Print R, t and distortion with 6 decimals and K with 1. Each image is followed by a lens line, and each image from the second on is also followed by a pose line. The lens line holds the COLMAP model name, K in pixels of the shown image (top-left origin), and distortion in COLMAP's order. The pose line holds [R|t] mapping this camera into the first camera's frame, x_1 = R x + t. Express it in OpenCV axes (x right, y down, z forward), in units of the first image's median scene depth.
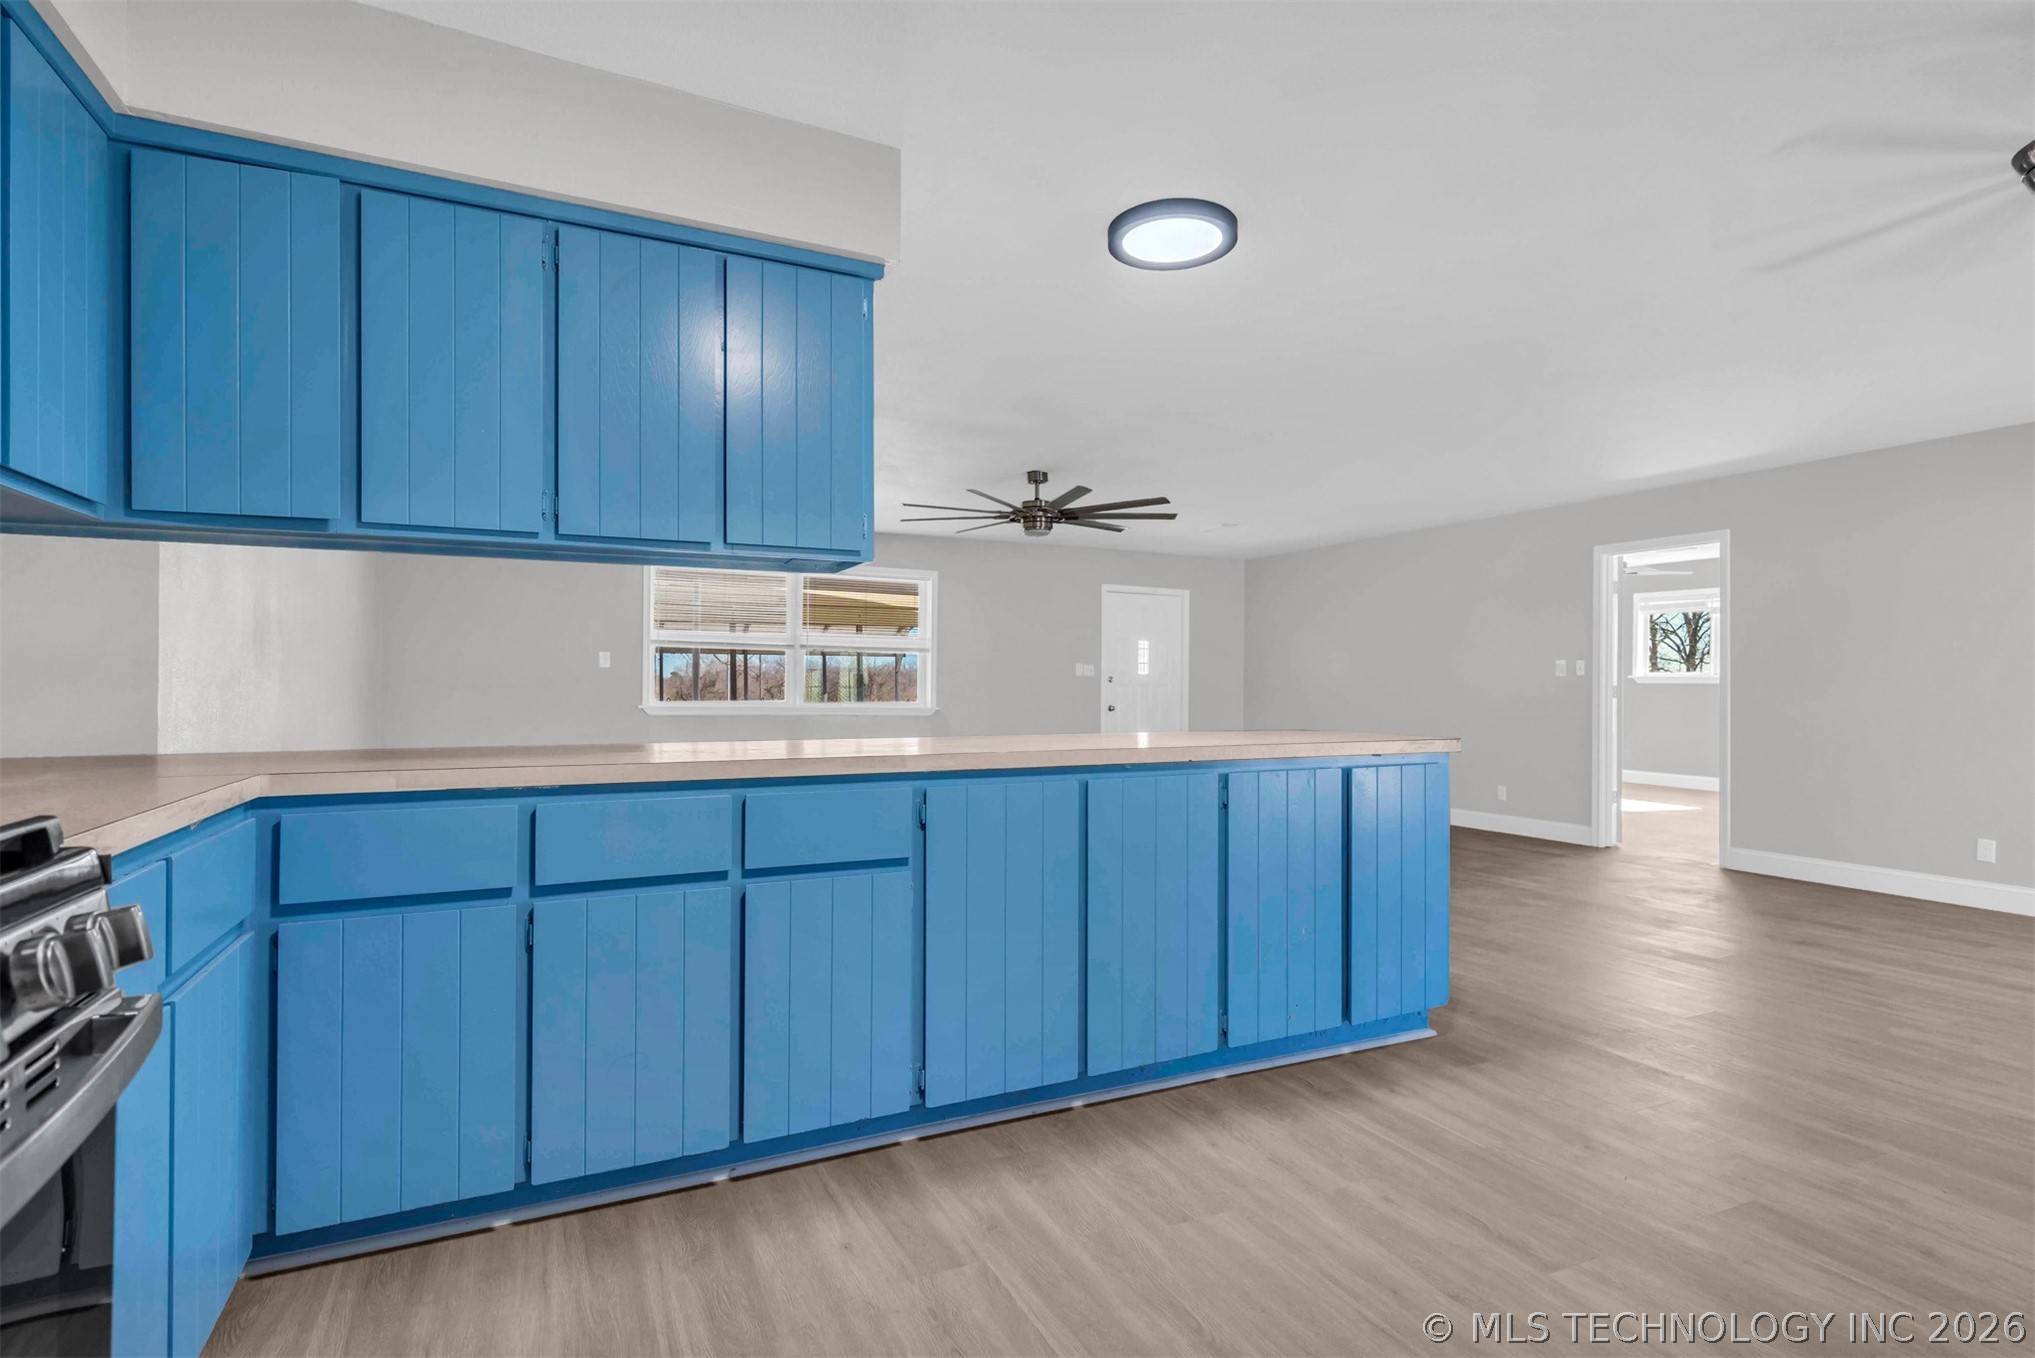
lens RADIAL K [[1004.6, 0, 1023.6], [0, 1004.6, 669.6], [0, 0, 1]] dist [-0.001360, 0.002236]
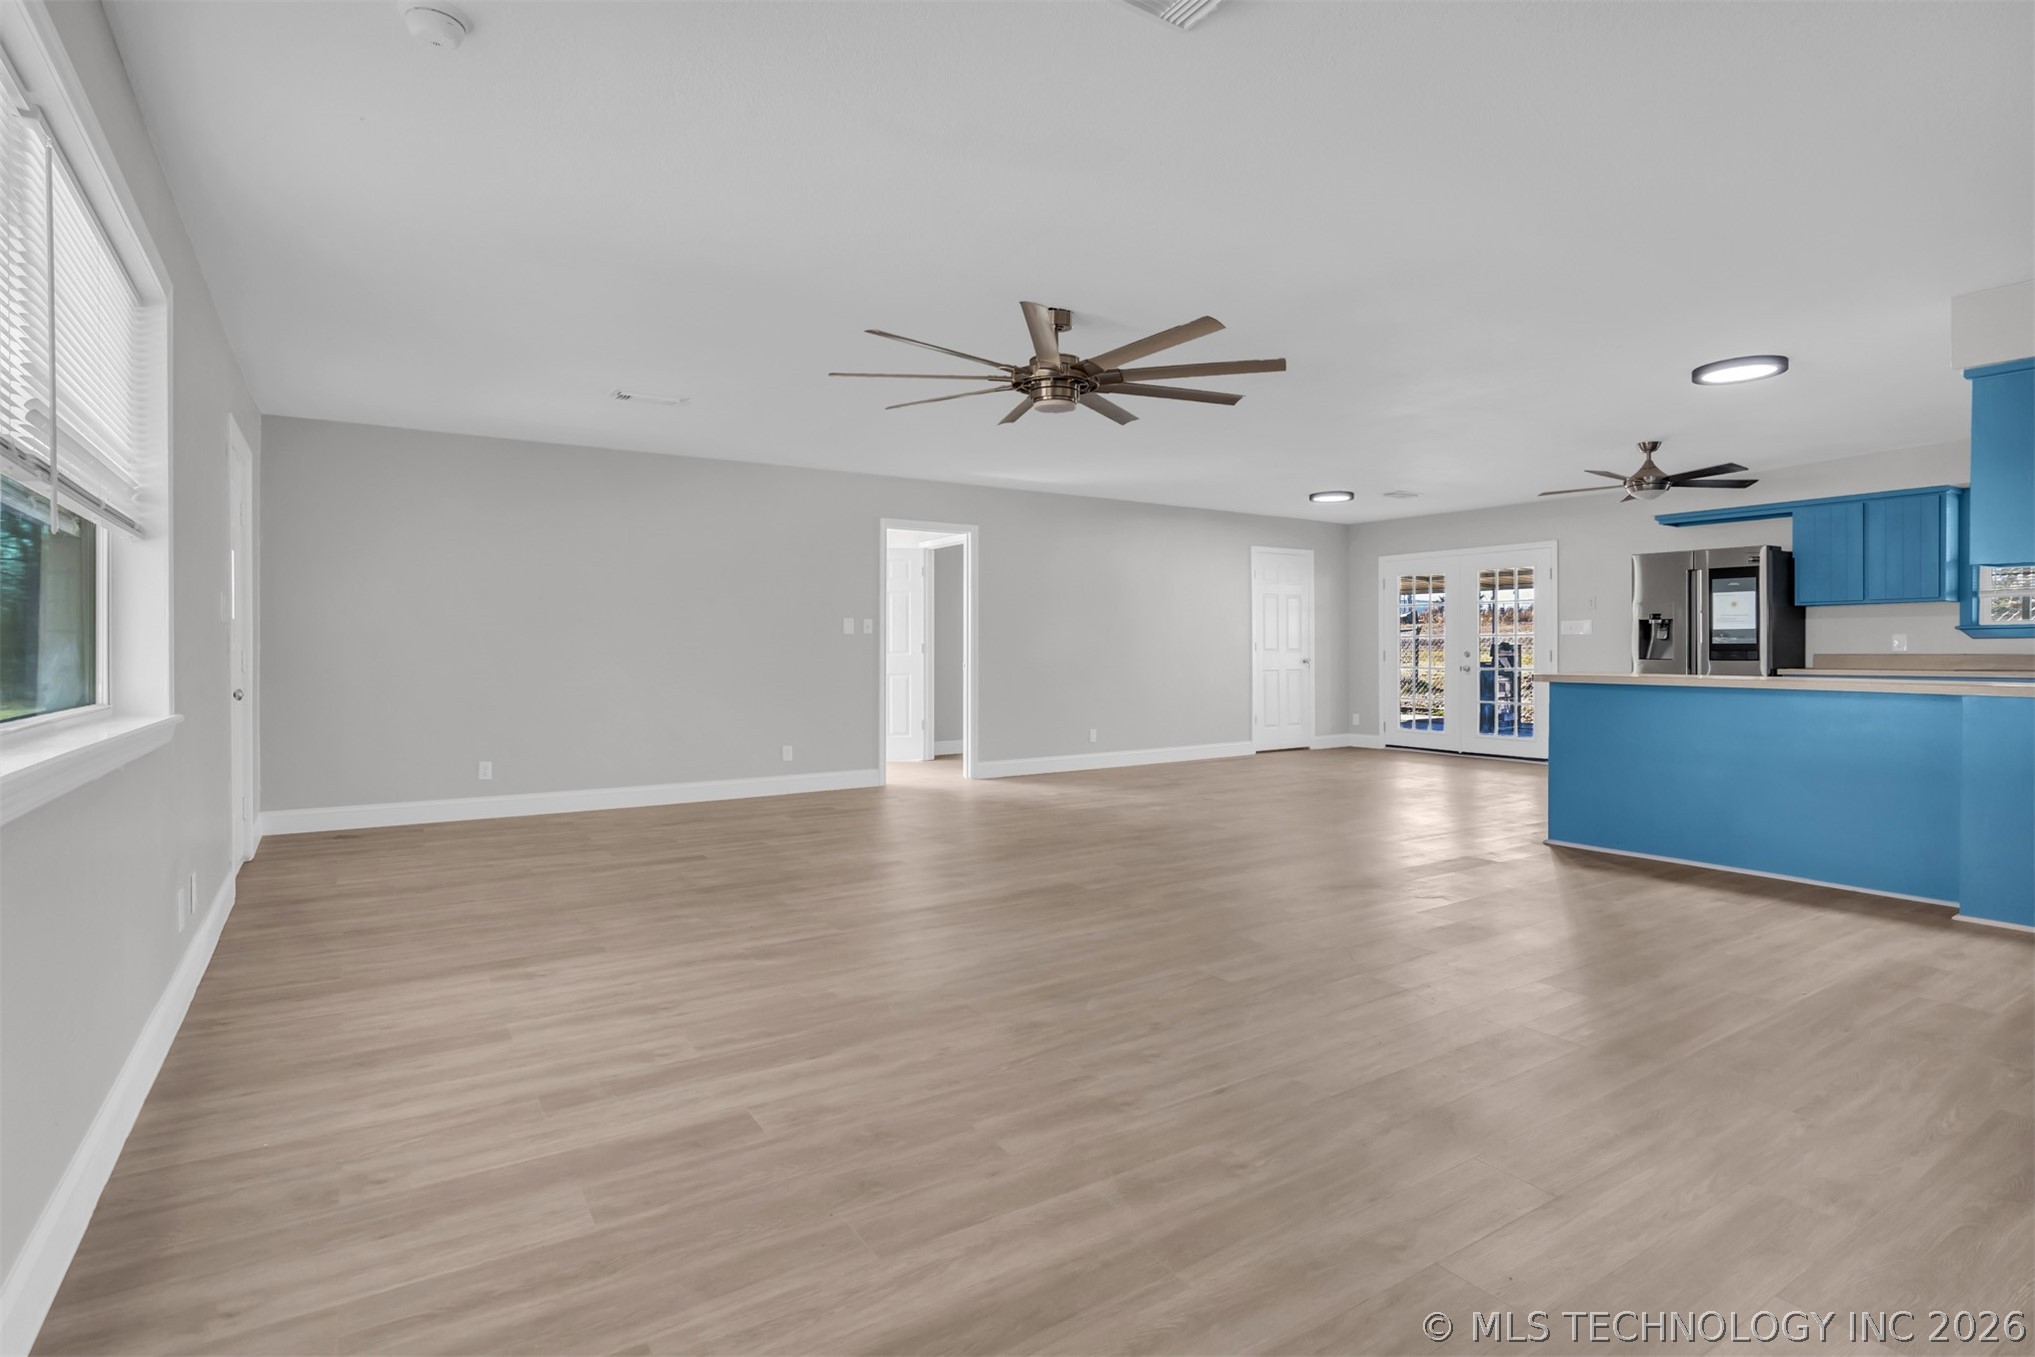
lens RADIAL K [[1019.6, 0, 1017.5], [0, 1019.6, 649.4], [0, 0, 1]] dist [-0.006022, 0.002825]
pose [[-0.122046, -0.008840, 0.992485, -0.628198], [-0.016130, 0.999846, 0.006922, 0.013936], [-0.992393, -0.015164, -0.122169, 1.080375]]
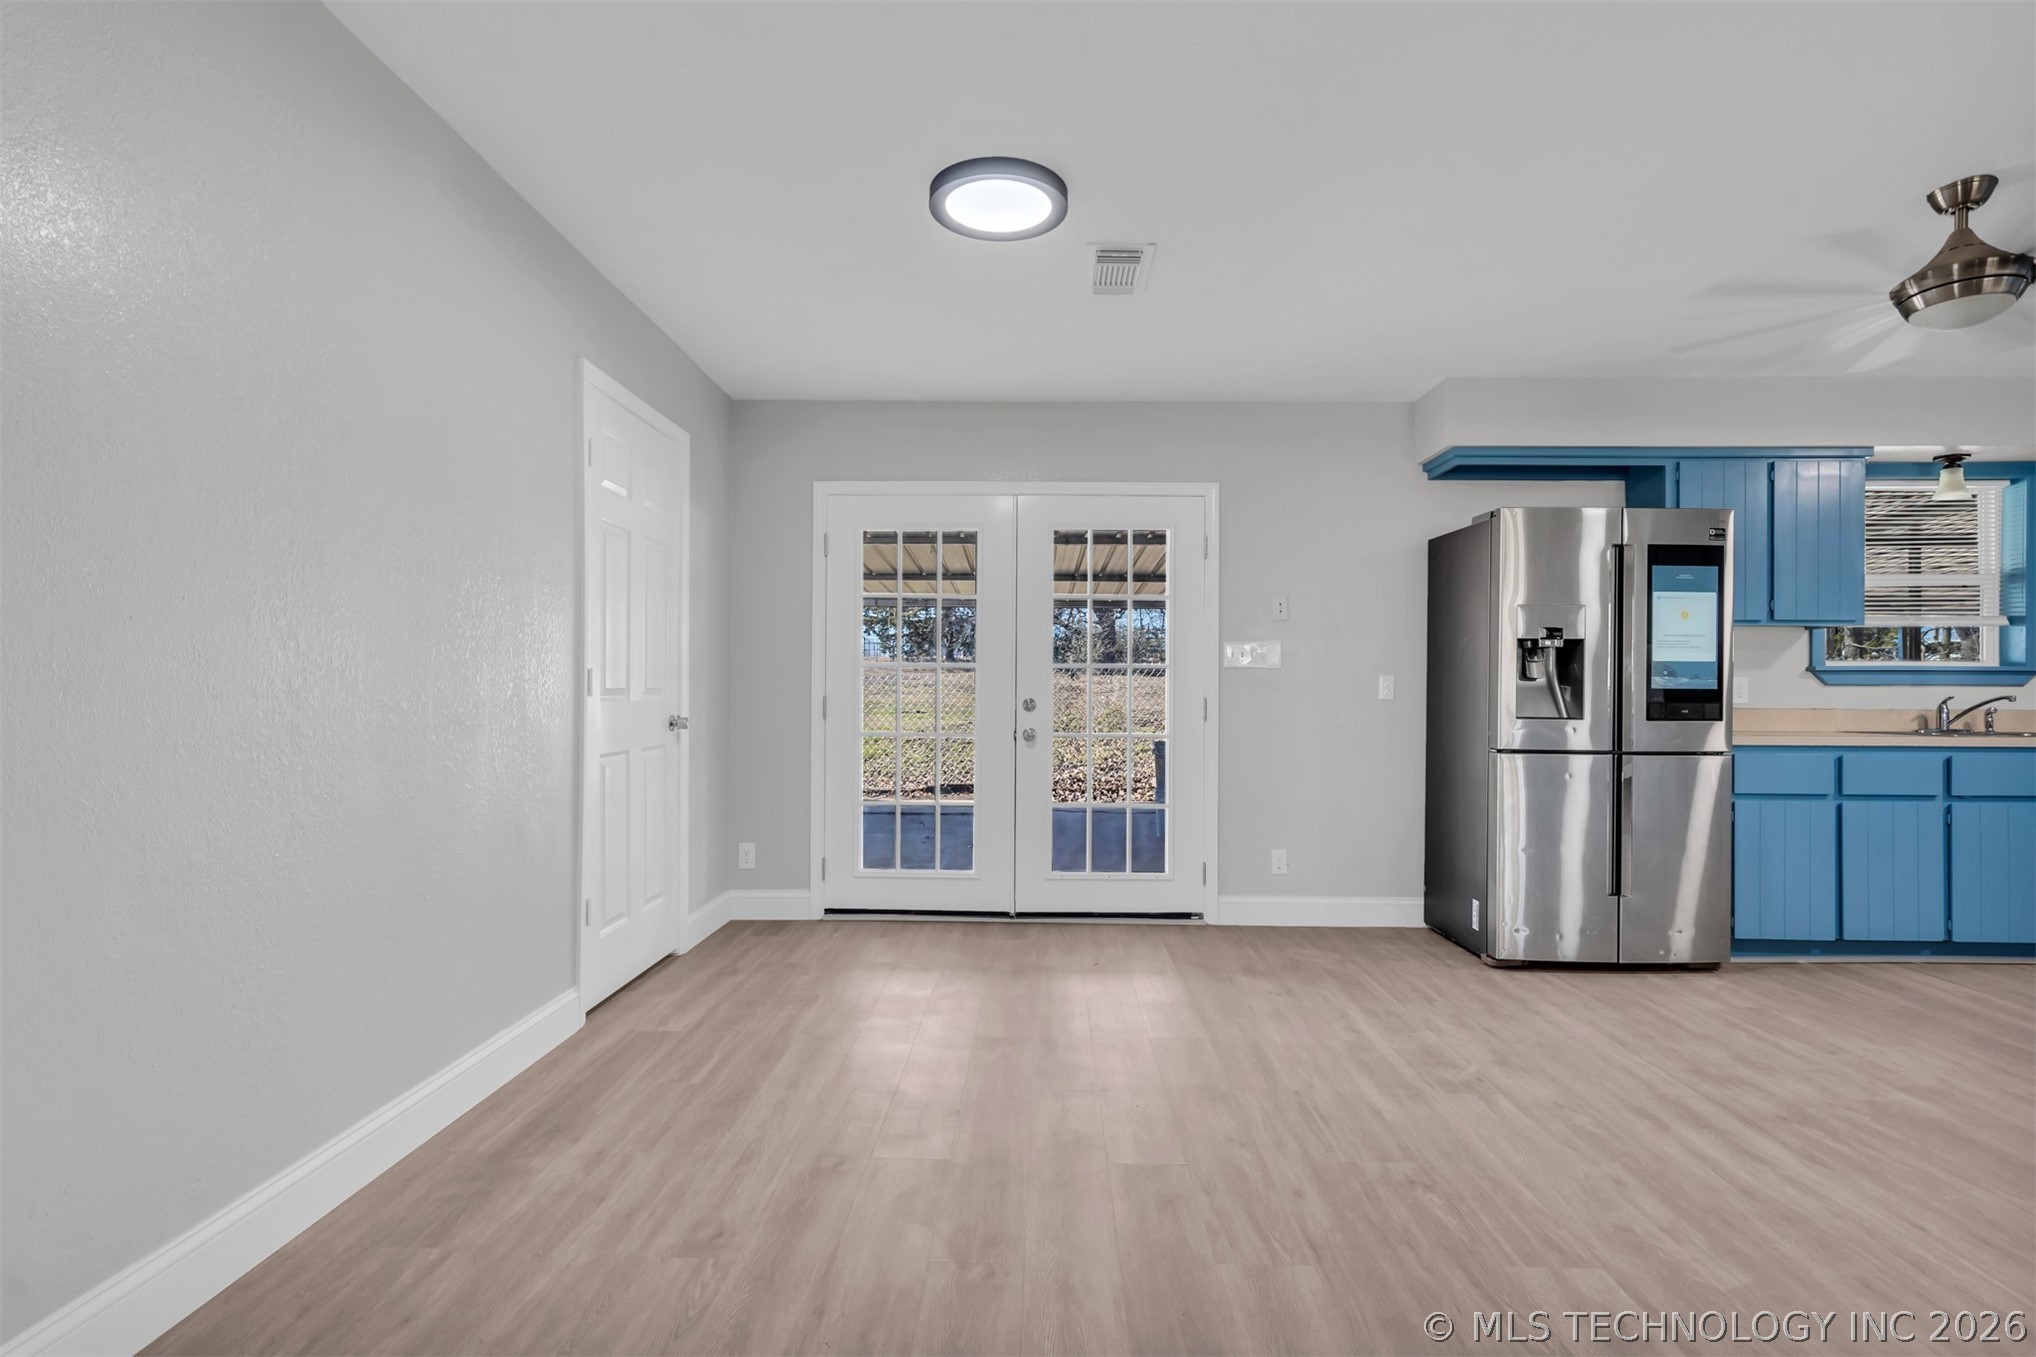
lens RADIAL K [[991.4, 0, 1009.3], [0, 991.4, 683.5], [0, 0, 1]] dist [0.003154, -0.002266]
pose [[-0.883761, -0.010387, 0.467824, 0.487532], [-0.023547, 0.999474, -0.022292, 0.021904], [-0.467346, -0.030717, -0.883541, 0.854354]]
